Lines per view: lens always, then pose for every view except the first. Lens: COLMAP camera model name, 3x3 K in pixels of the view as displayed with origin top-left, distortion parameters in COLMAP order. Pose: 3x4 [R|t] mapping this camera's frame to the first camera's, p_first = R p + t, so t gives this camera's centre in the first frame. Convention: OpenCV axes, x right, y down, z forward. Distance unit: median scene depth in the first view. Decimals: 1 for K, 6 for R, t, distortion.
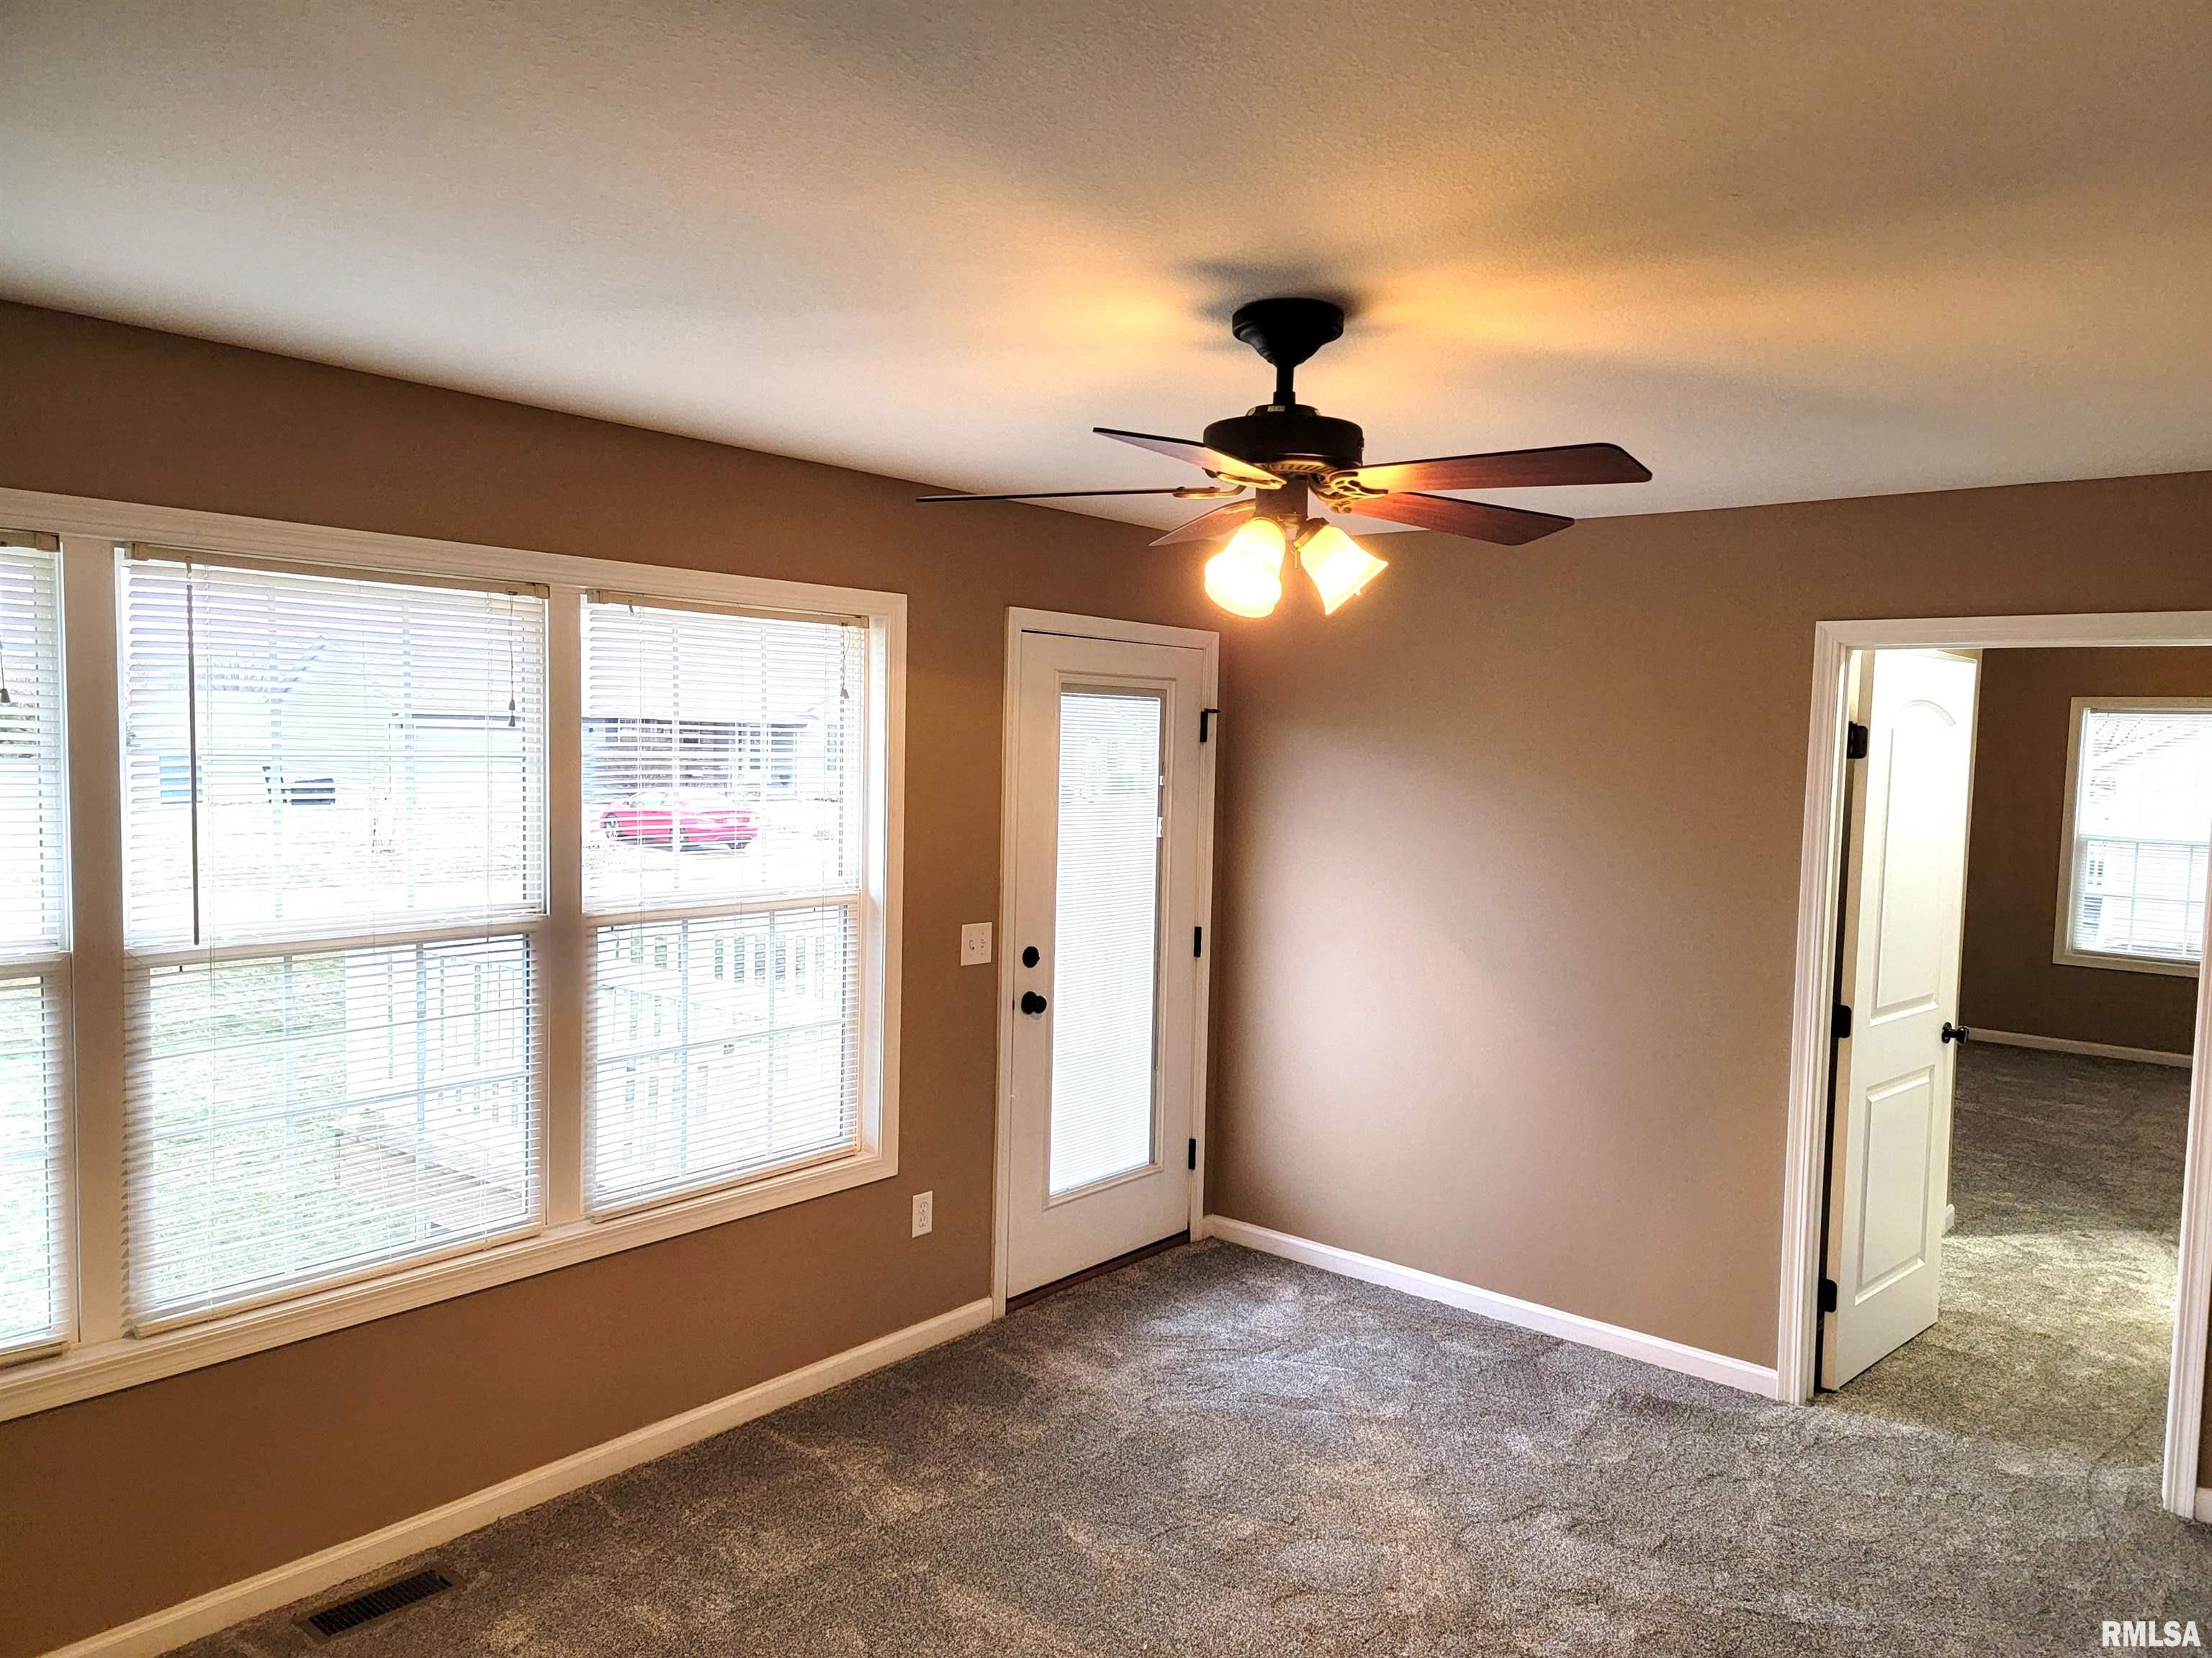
lens RADIAL K [[1498.4, 0, 1106.0], [0, 1498.4, 829.0], [0, 0, 1]] dist [0.020559, -0.000478]
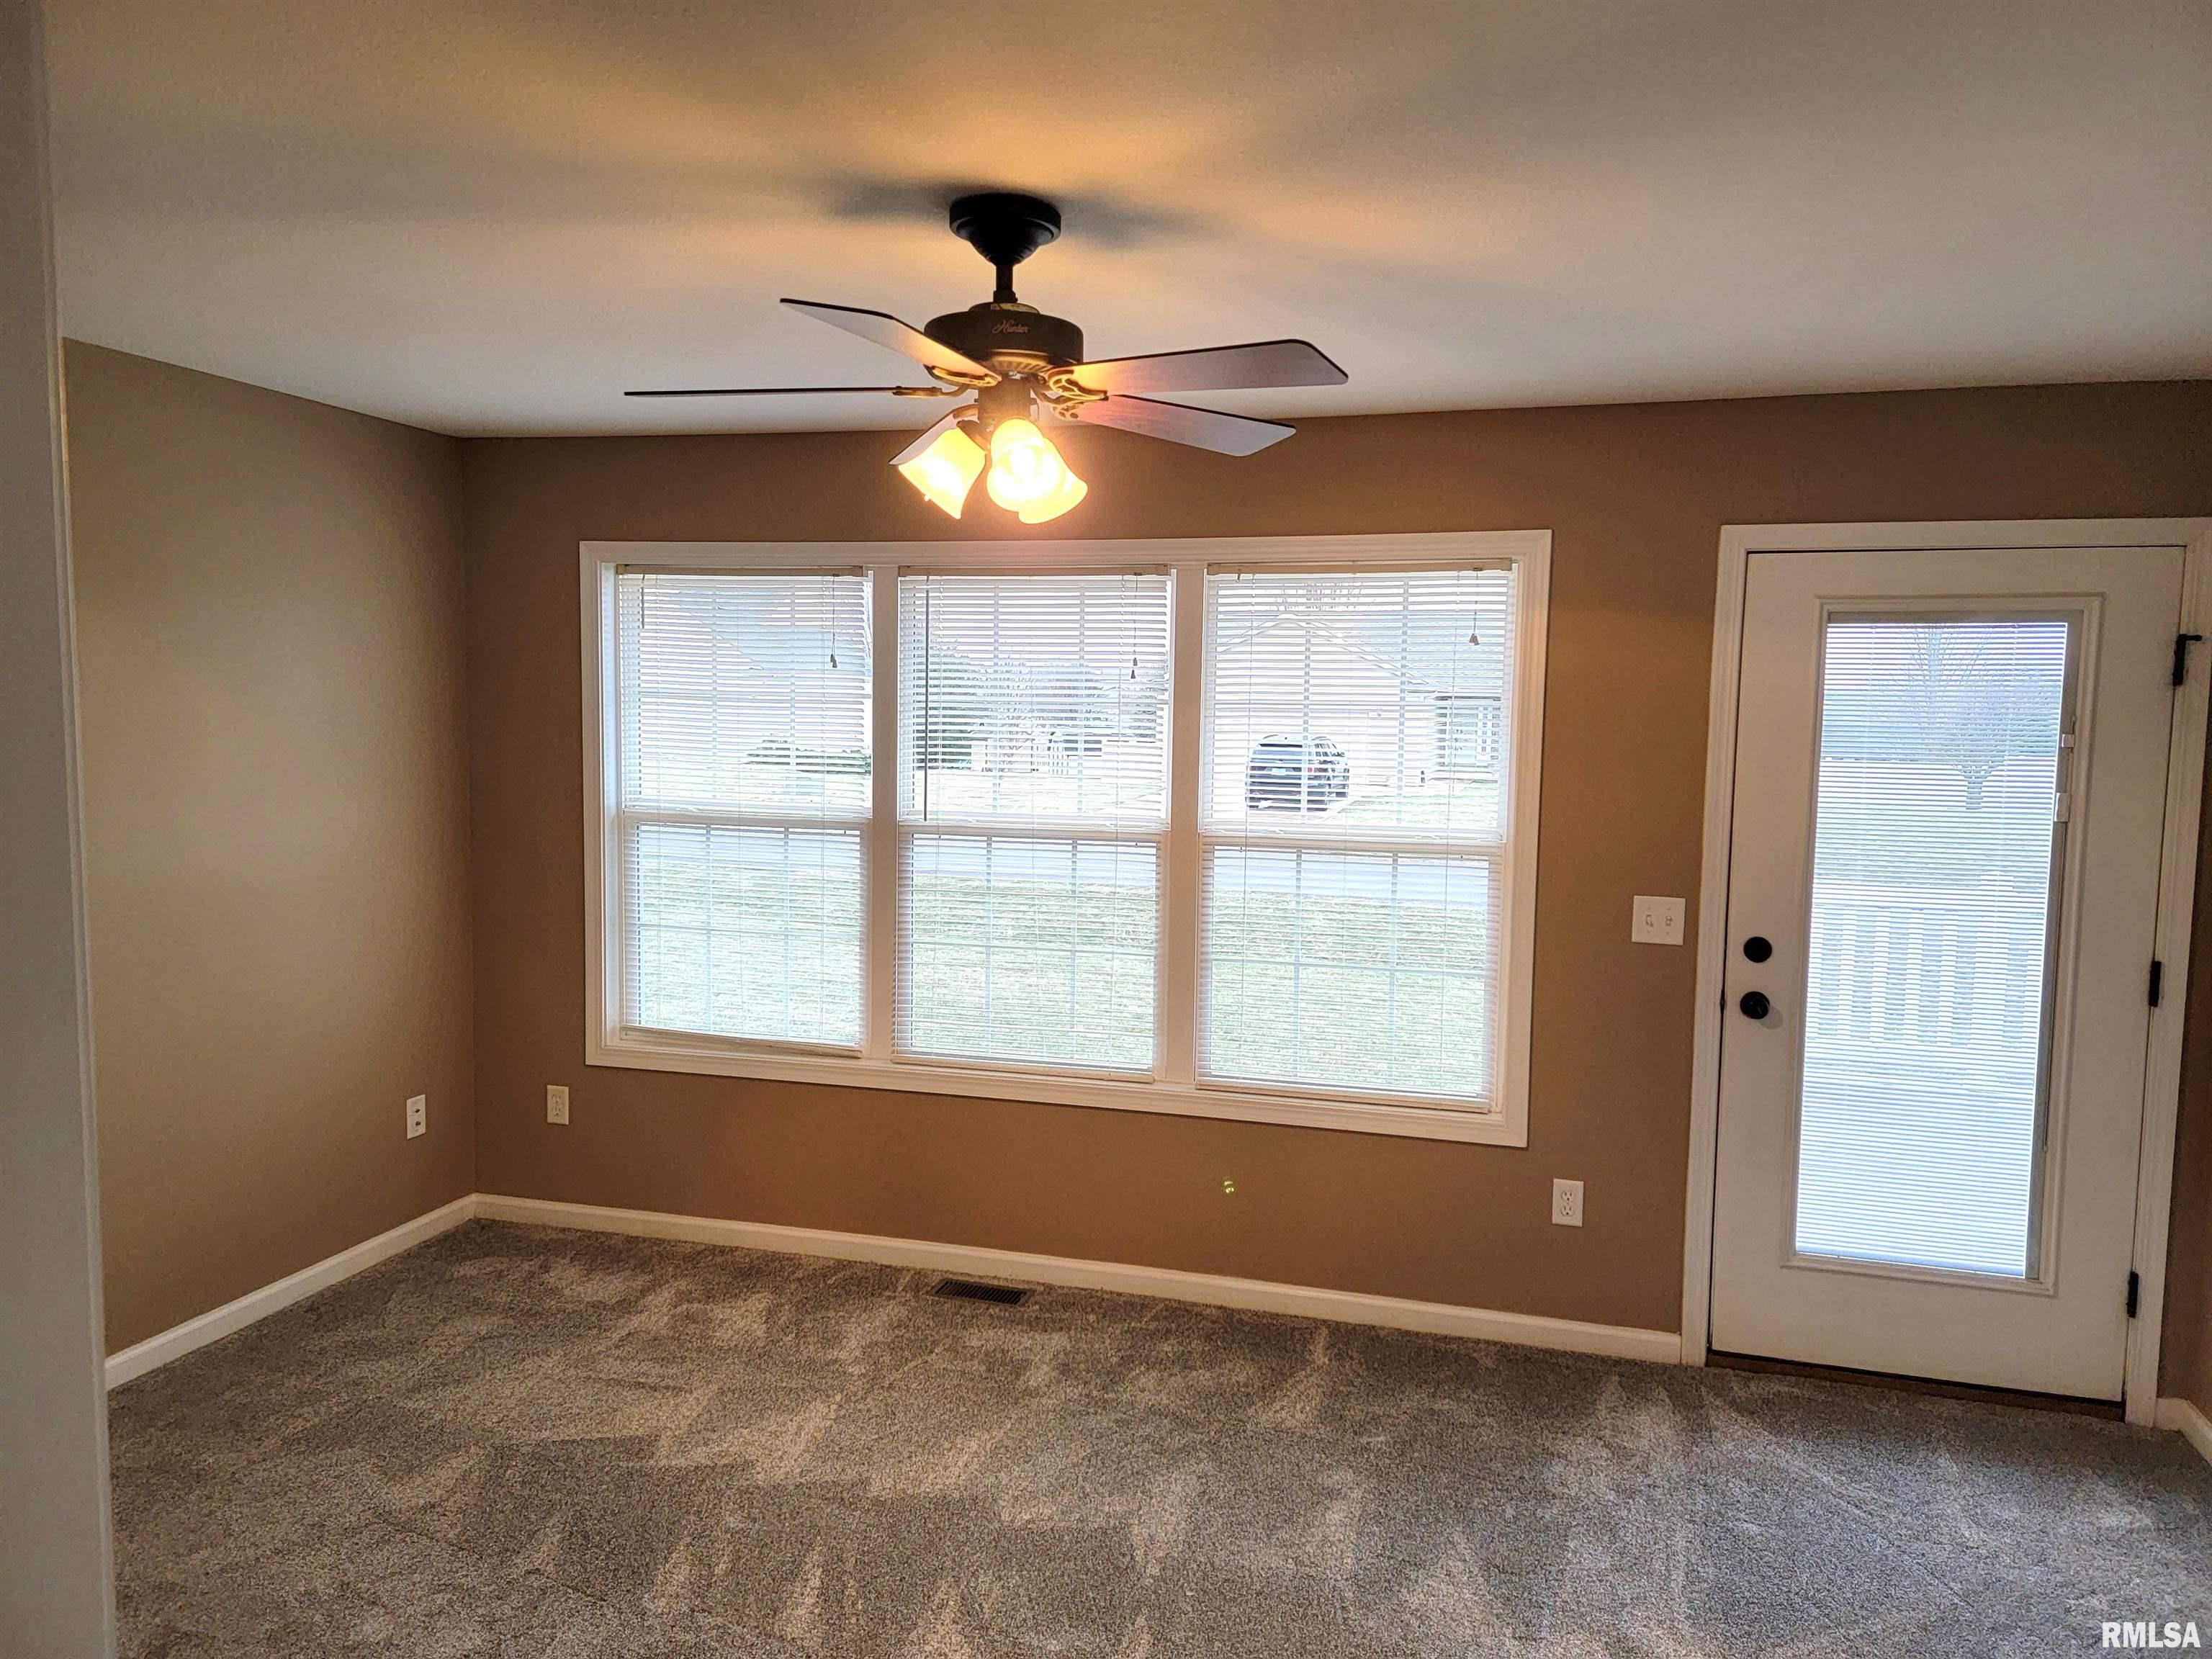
lens RADIAL K [[1535.2, 0, 1106.0], [0, 1535.2, 829.5], [0, 0, 1]] dist [0.098251, -0.084916]
pose [[0.419570, 0.053058, -0.906171, 0.634911], [-0.060820, 0.997690, 0.030256, 0.017922], [0.905683, 0.042419, 0.421828, 0.344568]]
